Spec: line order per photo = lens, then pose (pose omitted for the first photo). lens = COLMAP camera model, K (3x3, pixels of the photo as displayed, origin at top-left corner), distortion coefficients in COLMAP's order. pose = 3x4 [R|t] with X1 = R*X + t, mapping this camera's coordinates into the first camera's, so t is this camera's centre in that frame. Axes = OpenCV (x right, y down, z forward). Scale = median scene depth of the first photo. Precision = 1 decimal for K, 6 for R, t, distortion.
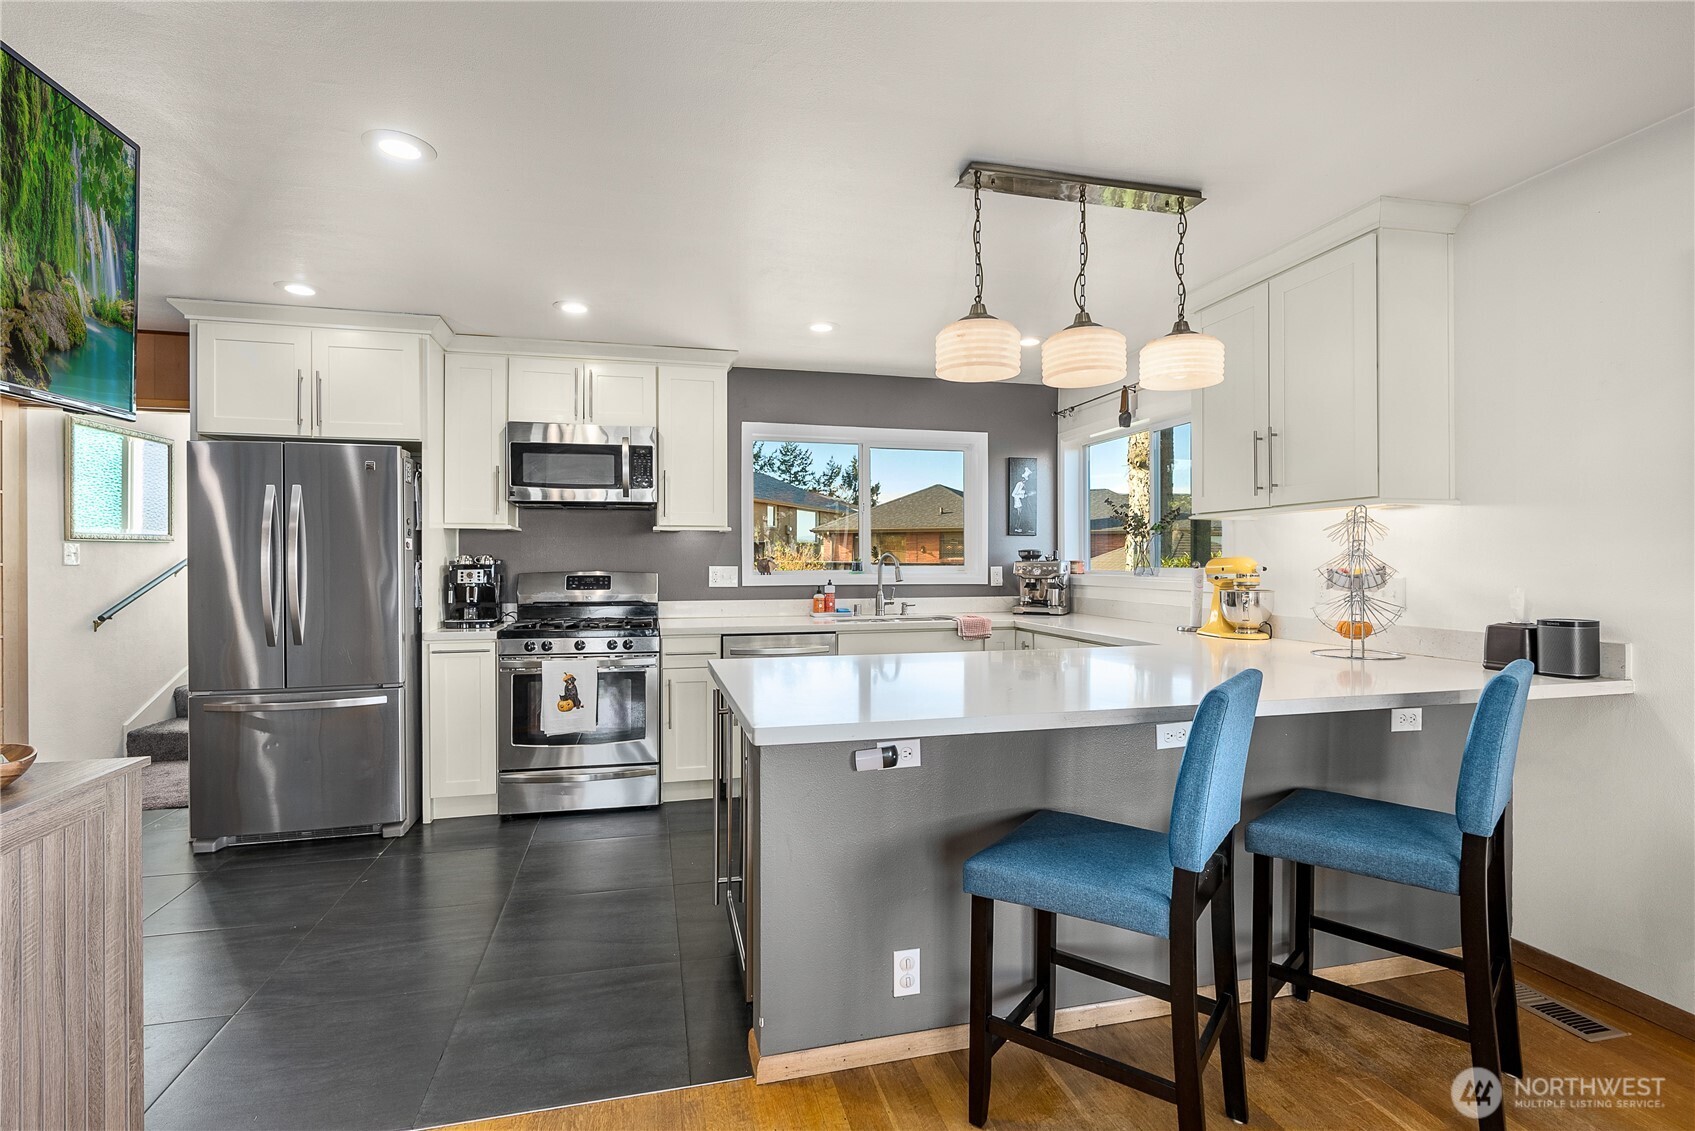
lens RADIAL K [[795.7, 0, 847.8], [0, 795.7, 567.6], [0, 0, 1]] dist [-0.002808, -0.000441]
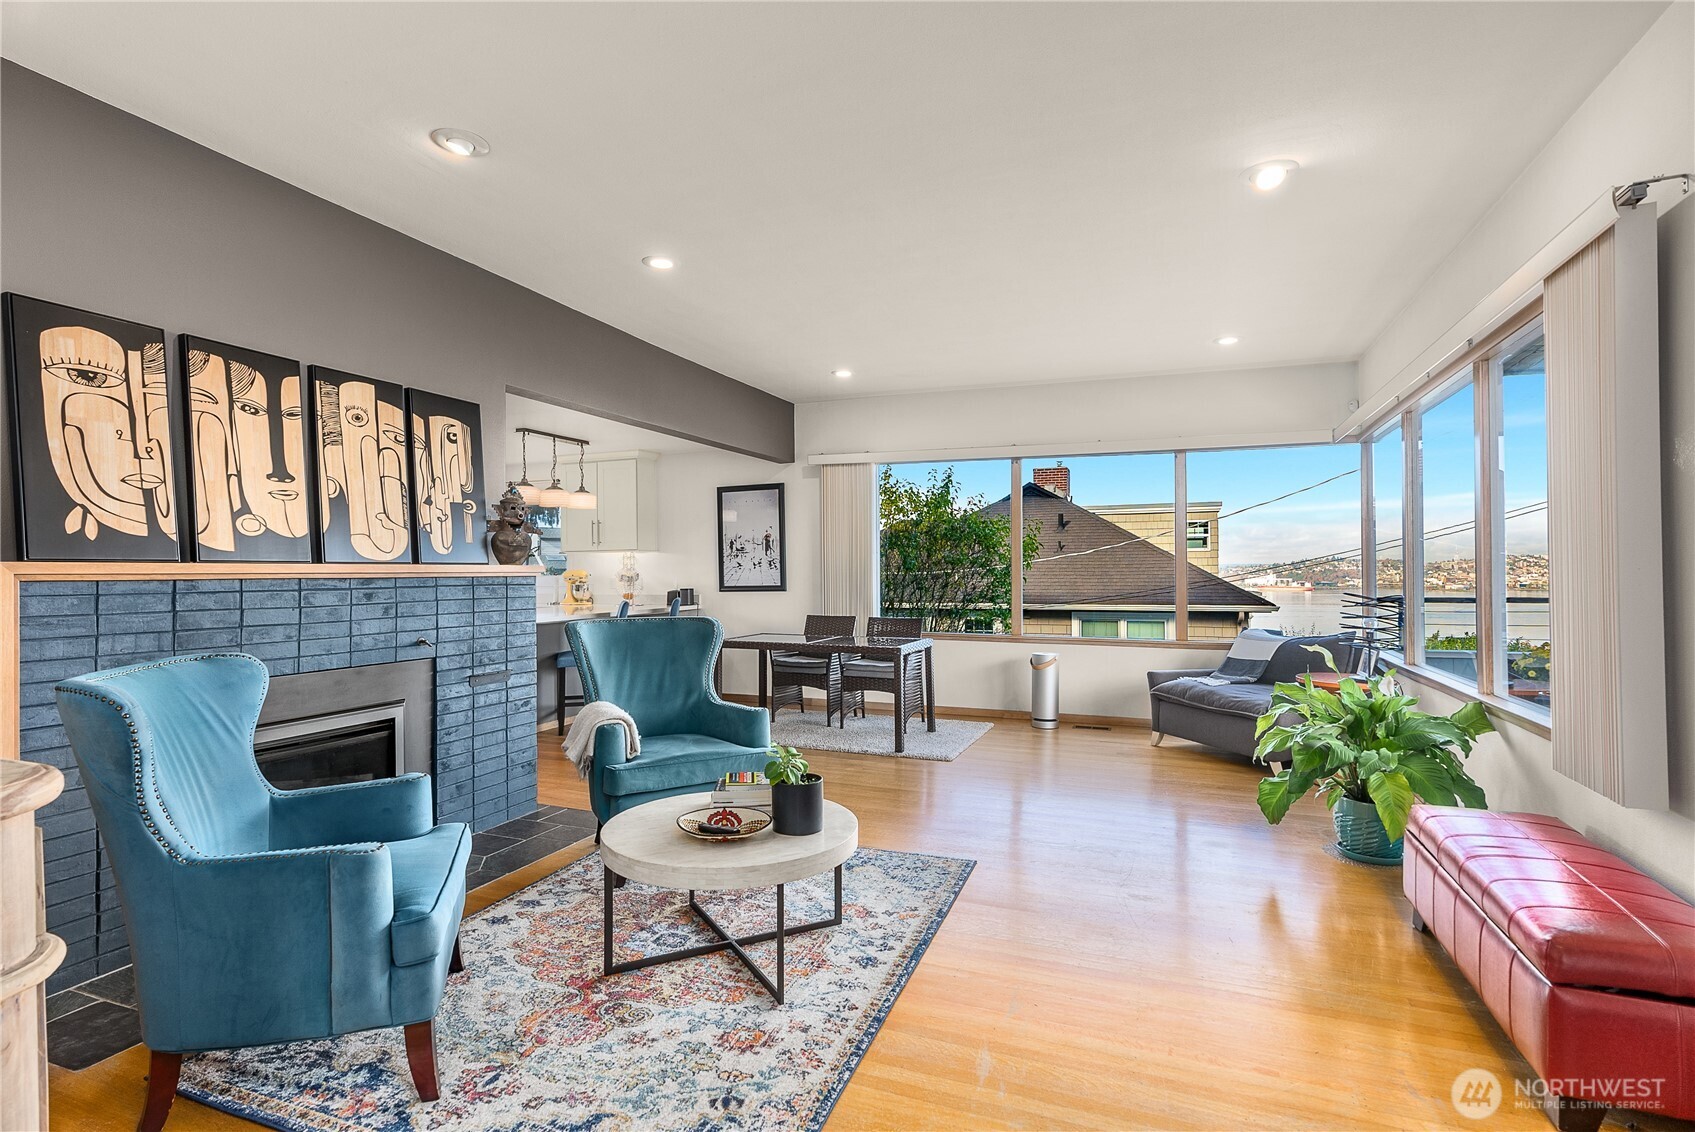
lens RADIAL K [[795.7, 0, 885.8], [0, 795.7, 560.1], [0, 0, 1]] dist [-0.002808, -0.000441]
pose [[0.578695, 0.008908, 0.815496, -1.157851], [0.011913, 0.999741, -0.019375, 0.017338], [-0.815457, 0.020927, 0.578439, -1.401979]]
